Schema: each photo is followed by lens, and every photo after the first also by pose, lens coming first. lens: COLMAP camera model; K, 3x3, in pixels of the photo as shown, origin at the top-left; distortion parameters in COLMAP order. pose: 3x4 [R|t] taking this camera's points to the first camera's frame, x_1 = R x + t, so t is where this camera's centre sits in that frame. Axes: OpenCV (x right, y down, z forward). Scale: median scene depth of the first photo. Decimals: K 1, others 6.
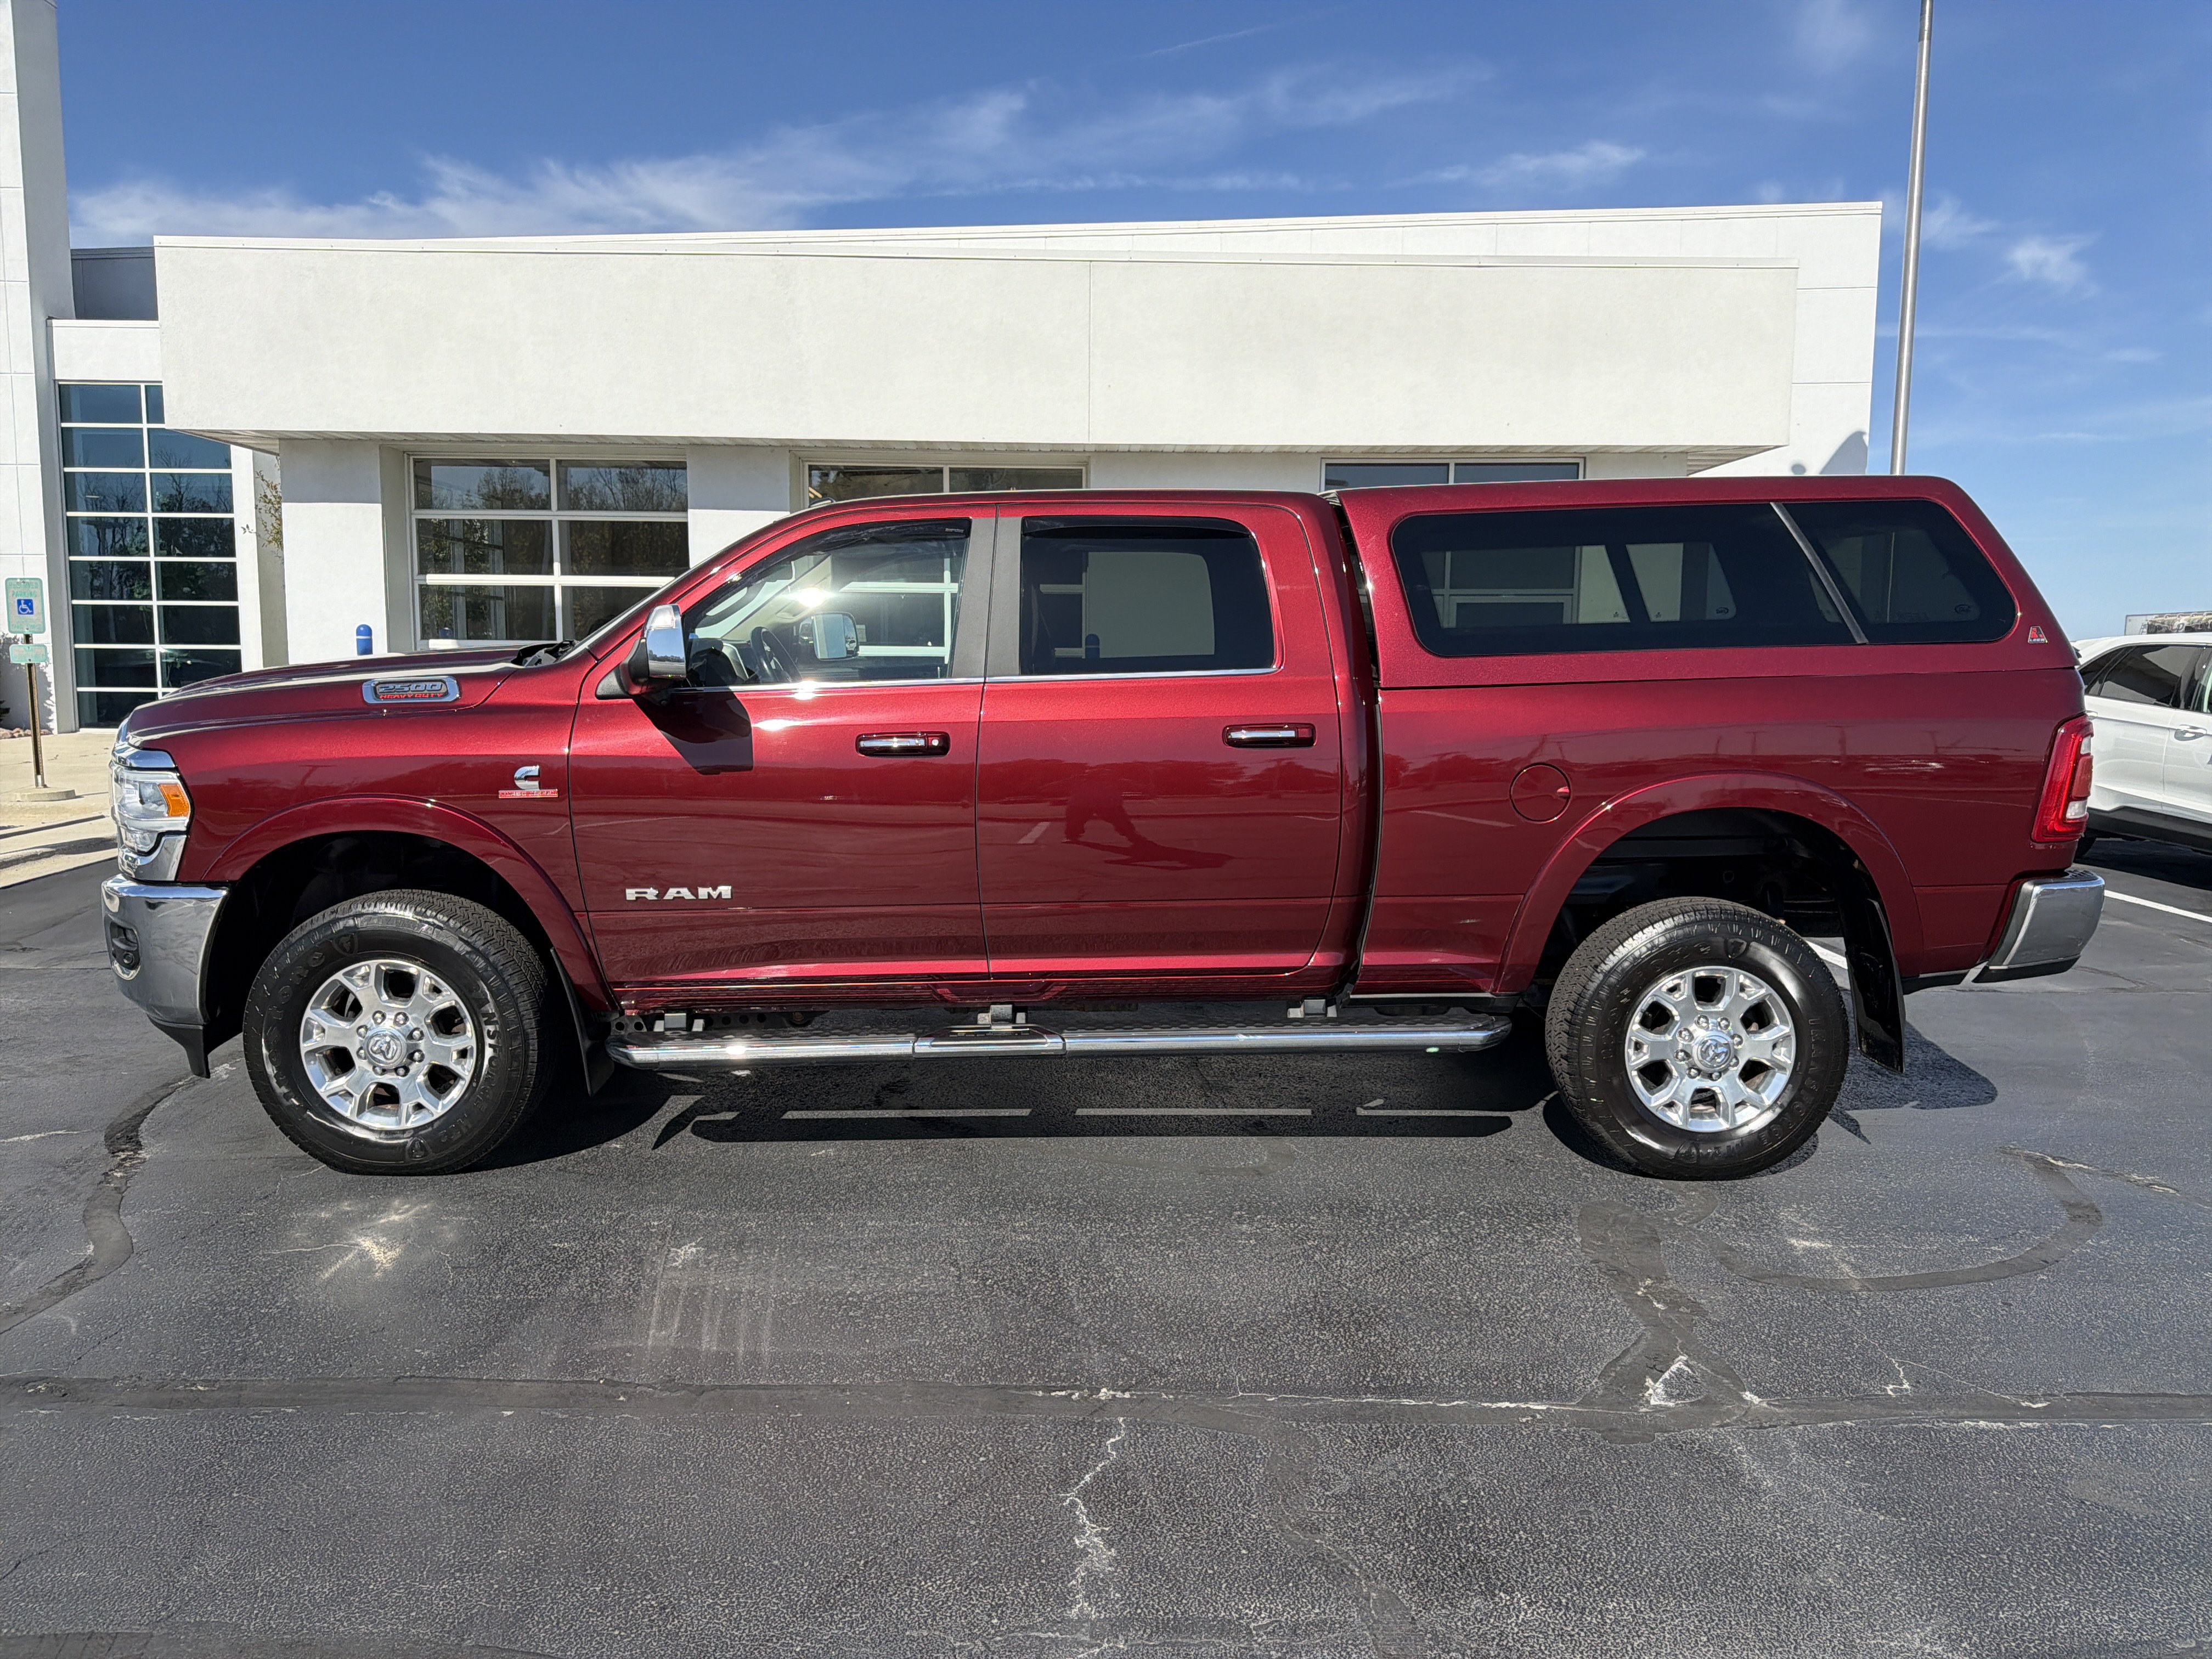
lens RADIAL K [[1554.2, 0, 1106.0], [0, 1554.2, 829.5], [0, 0, 1]] dist [-0.001599, -0.002284]
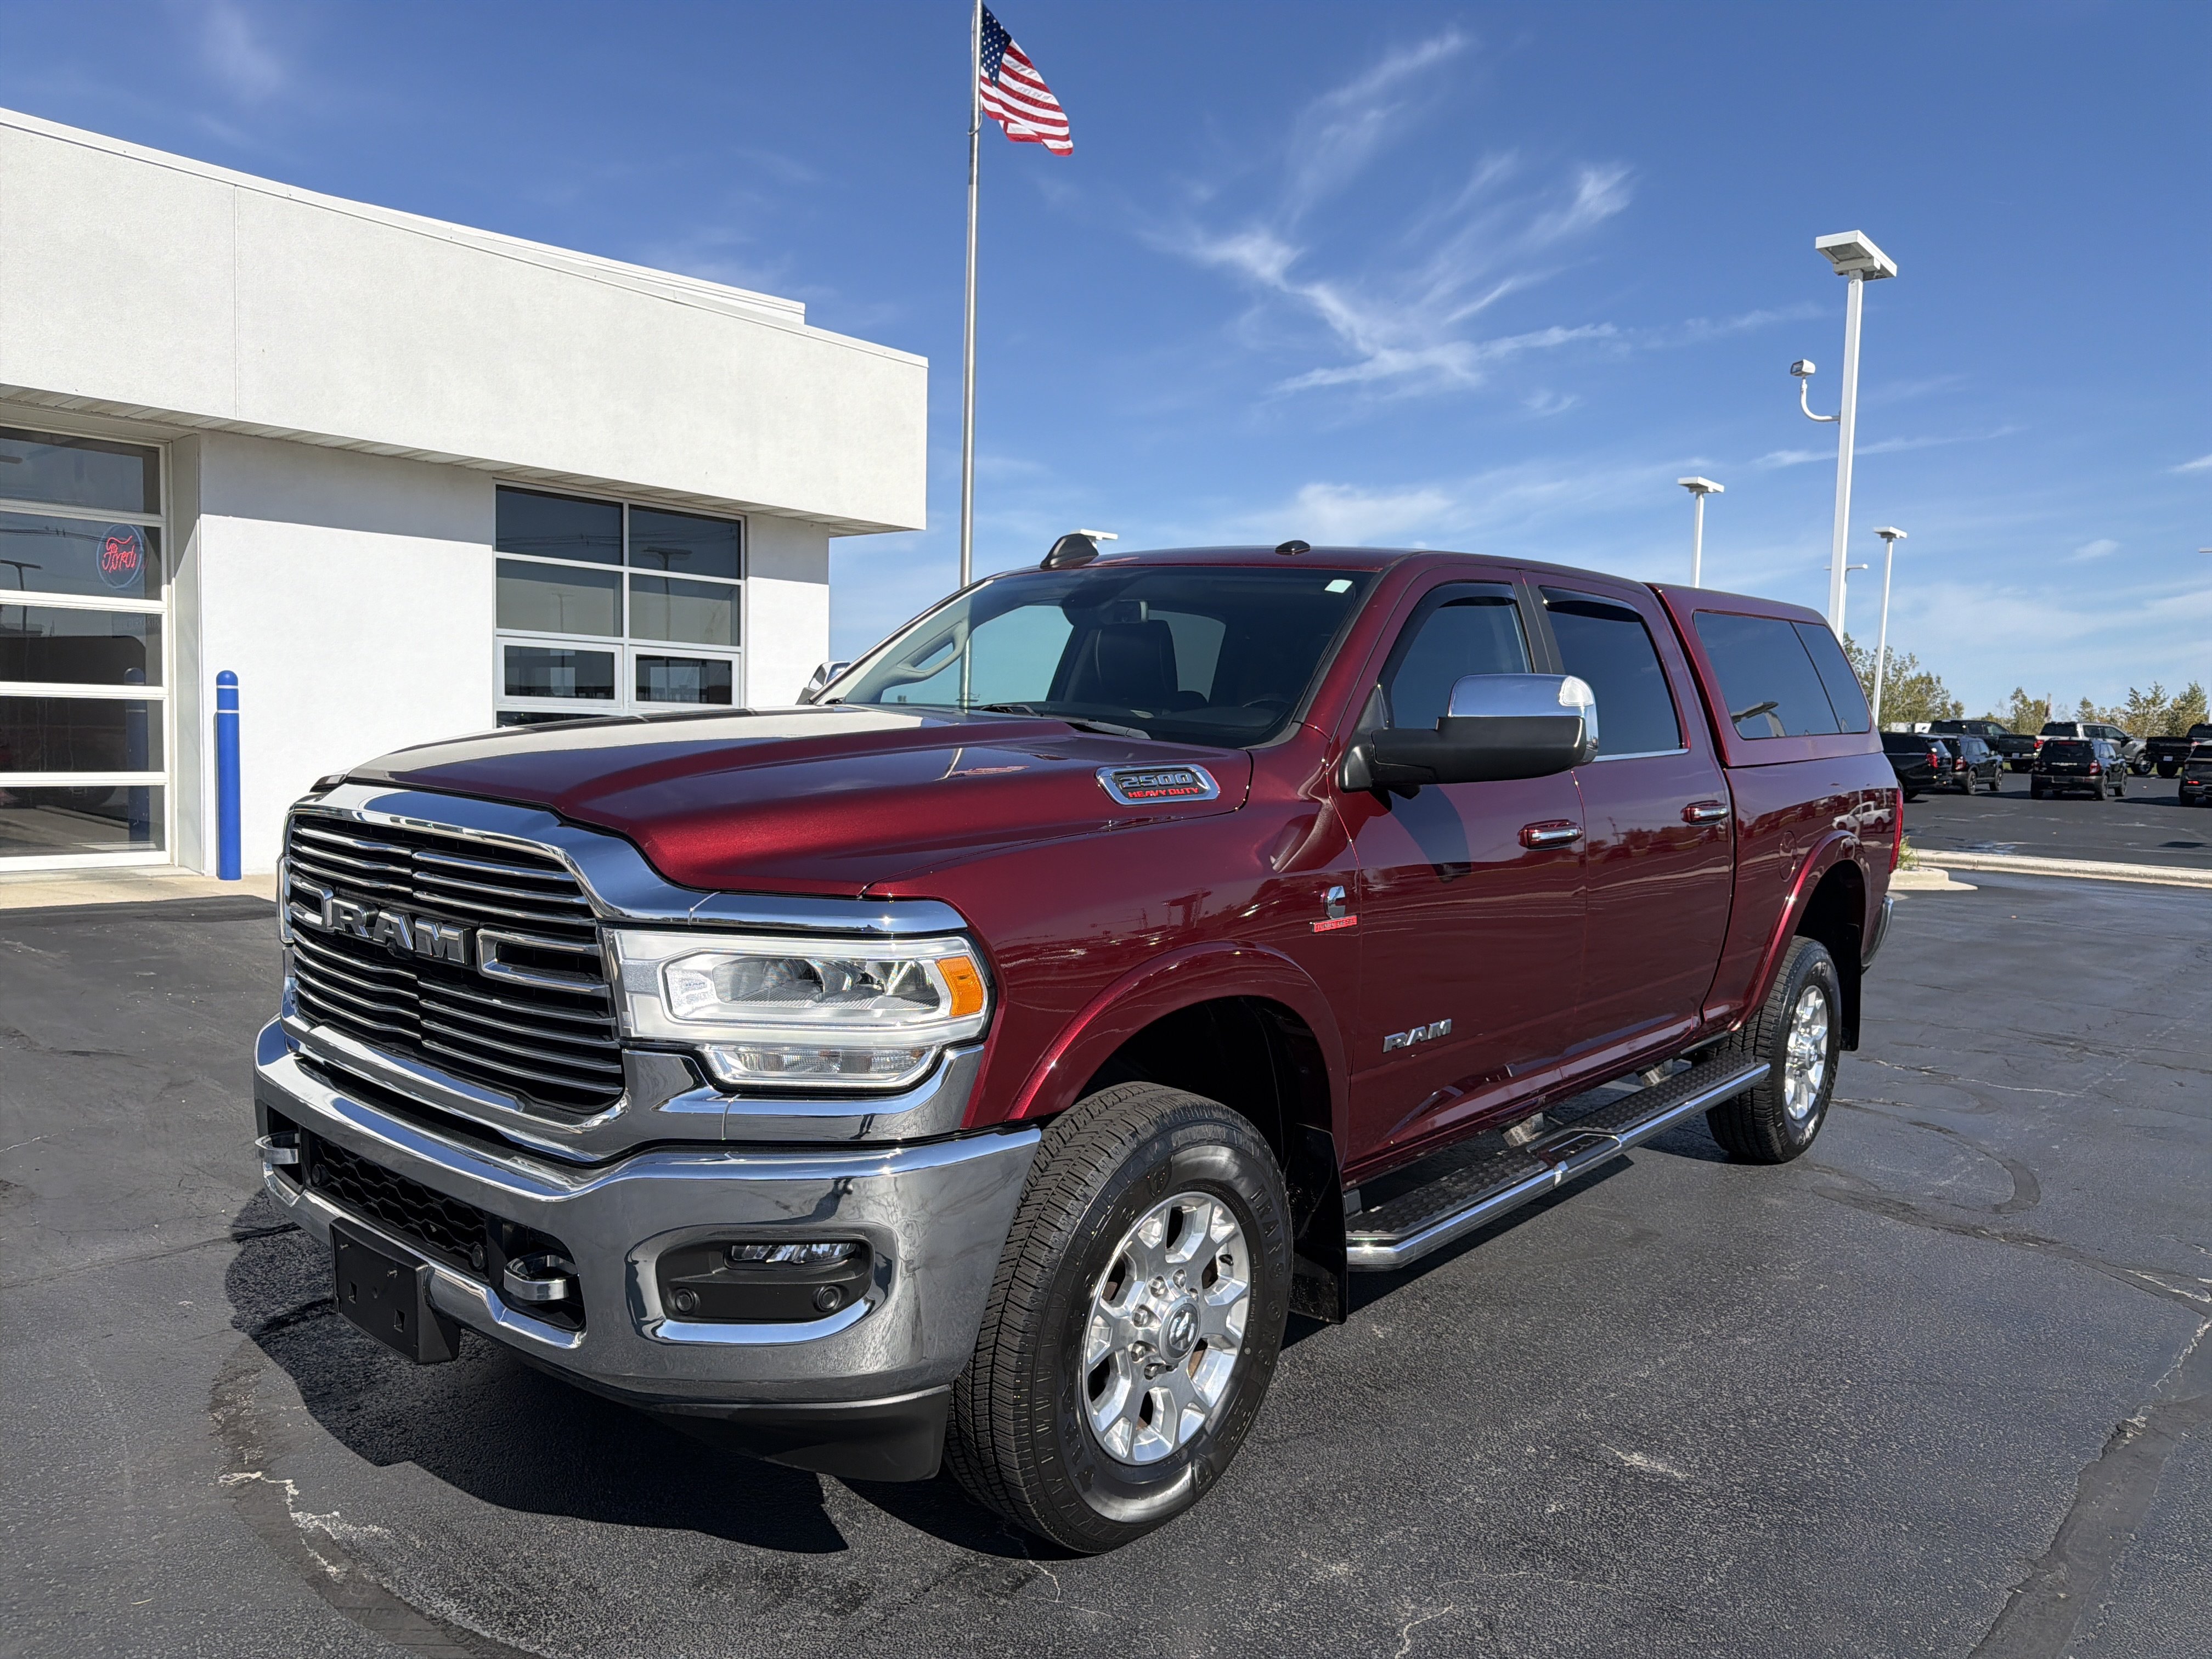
lens RADIAL K [[1581.4, 0, 1057.0], [0, 1581.4, 848.4], [0, 0, 1]] dist [0.038939, -0.043659]
pose [[0.673611, -0.042987, 0.737835, -0.983460], [0.060419, 0.998169, 0.002995, -0.066312], [-0.736612, 0.042561, 0.674975, 0.582360]]
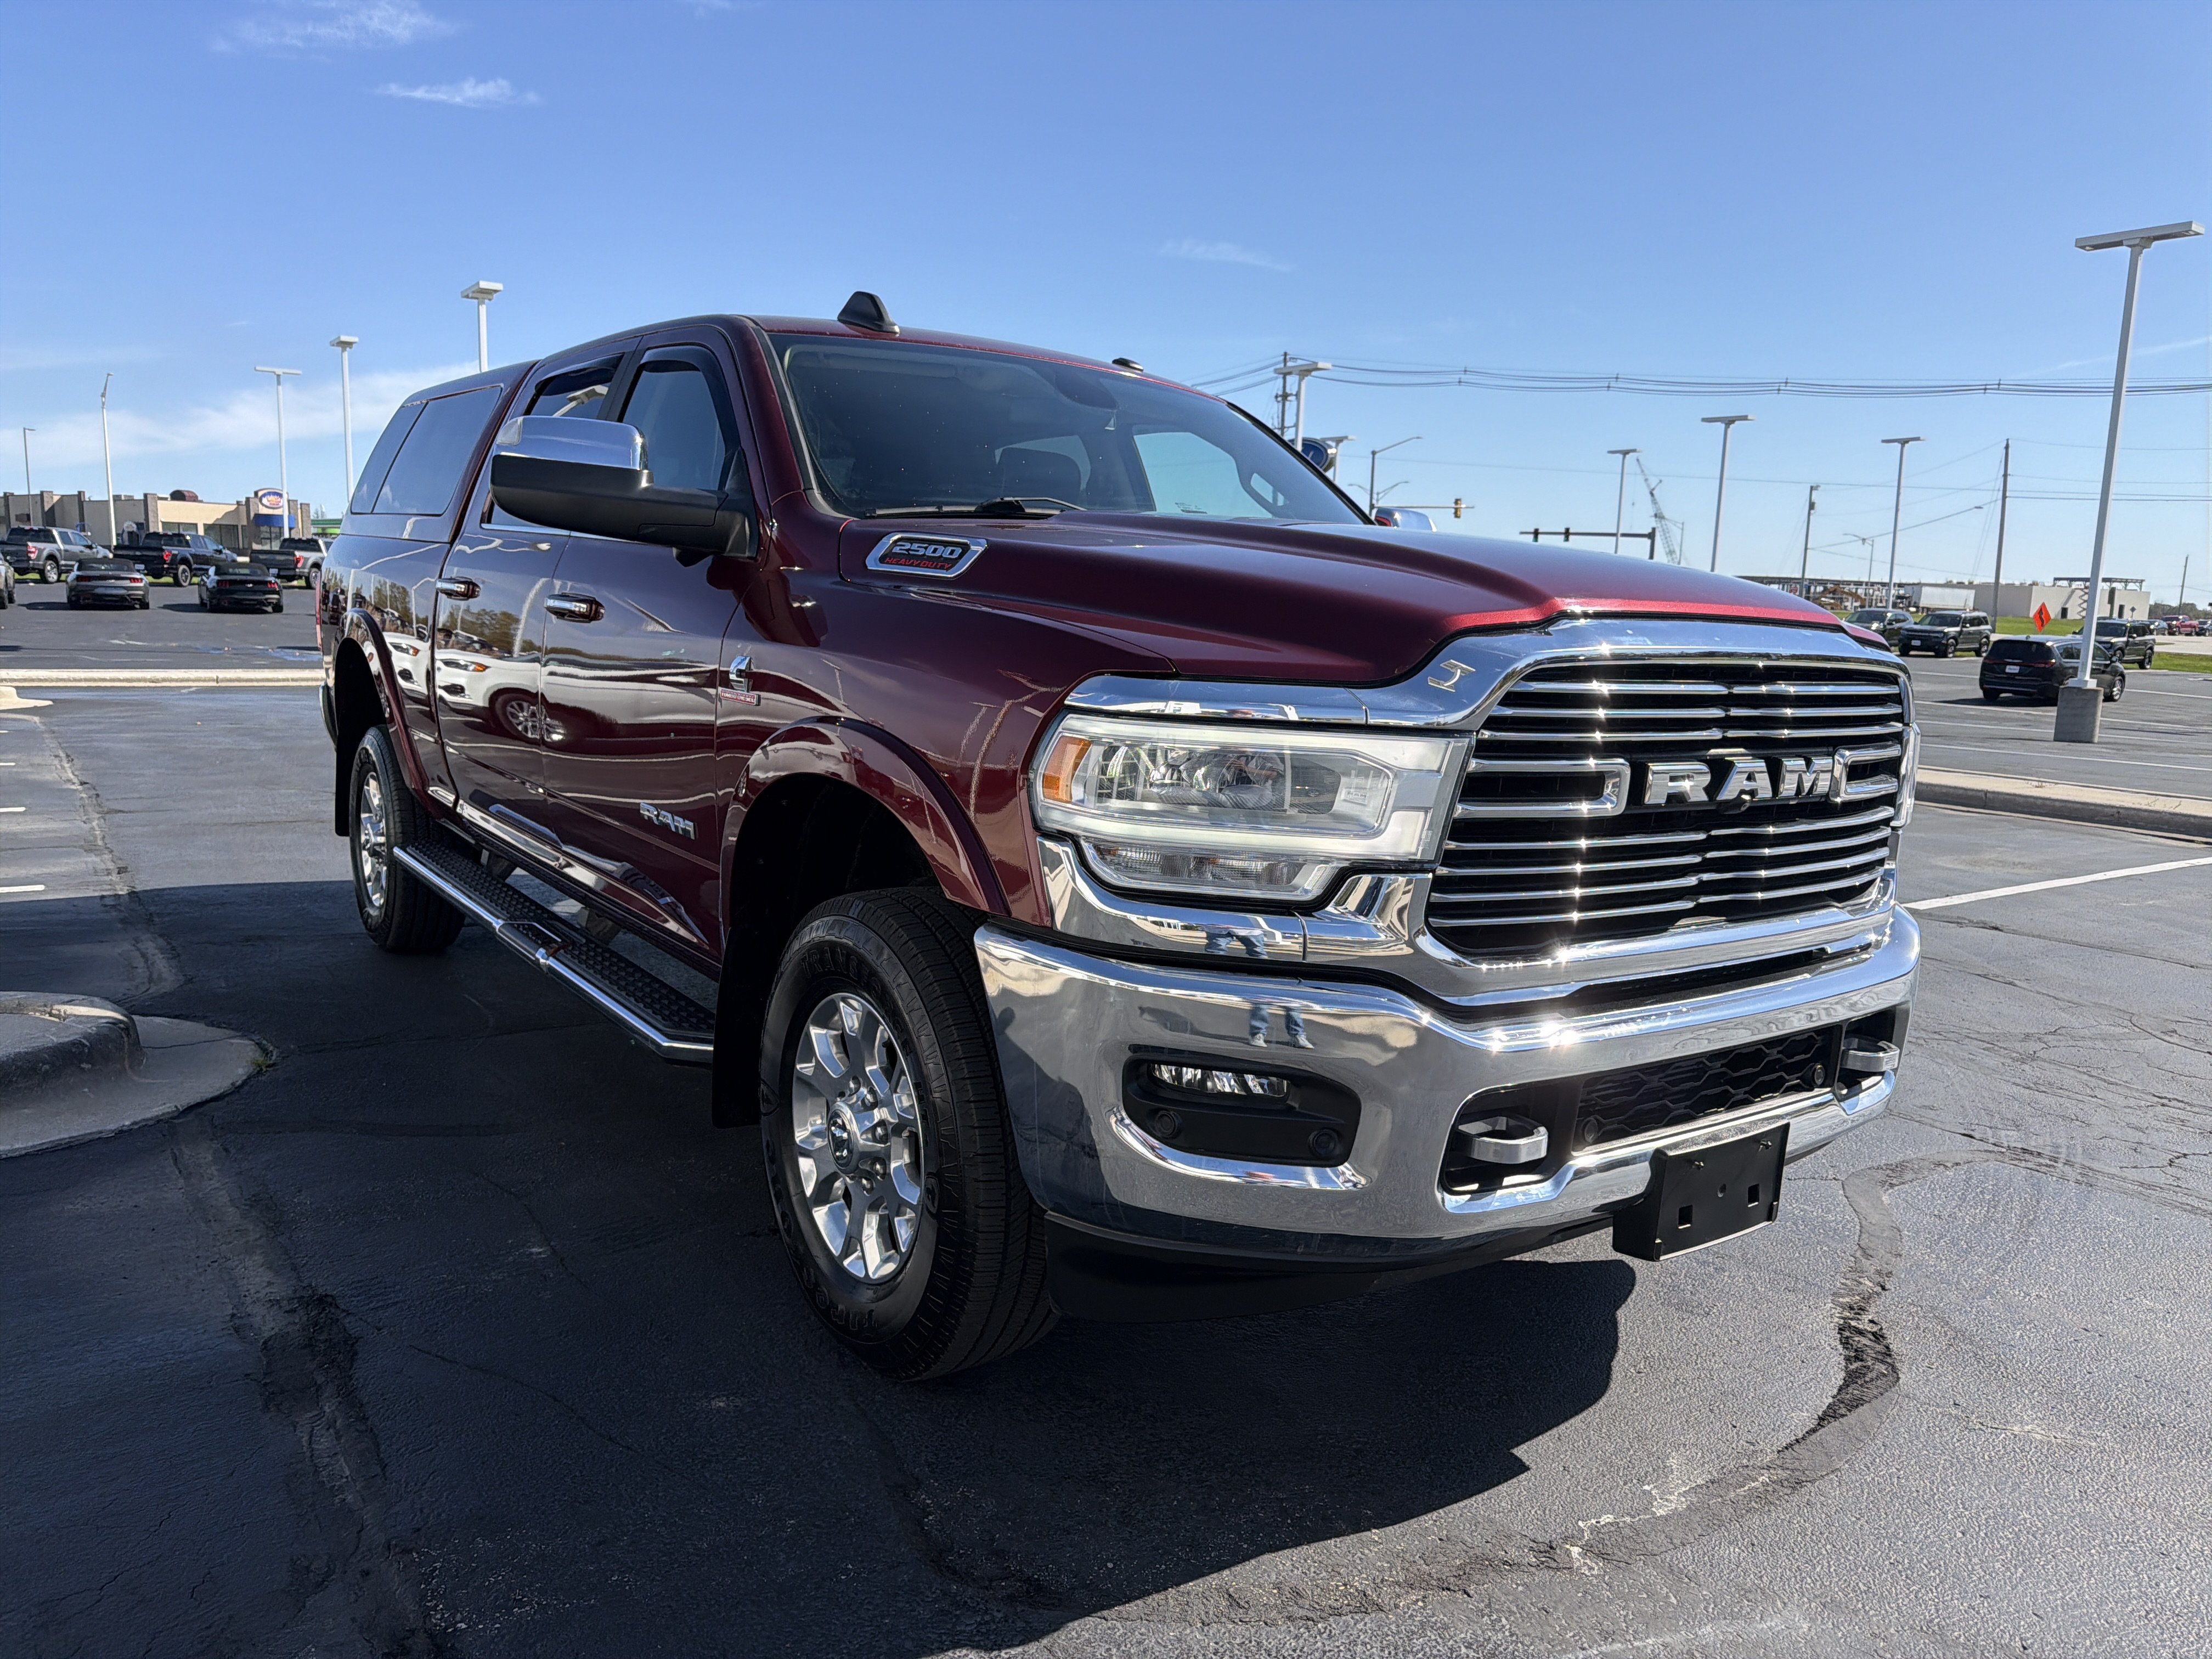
lens RADIAL K [[1591.0, 0, 1133.6], [0, 1591.0, 831.9], [0, 0, 1]] dist [0.006567, -0.011469]
pose [[-0.580039, -0.141543, 0.802197, -1.019143], [0.061724, 0.974320, 0.216544, -0.162998], [-0.812246, 0.175119, -0.556407, 1.678481]]
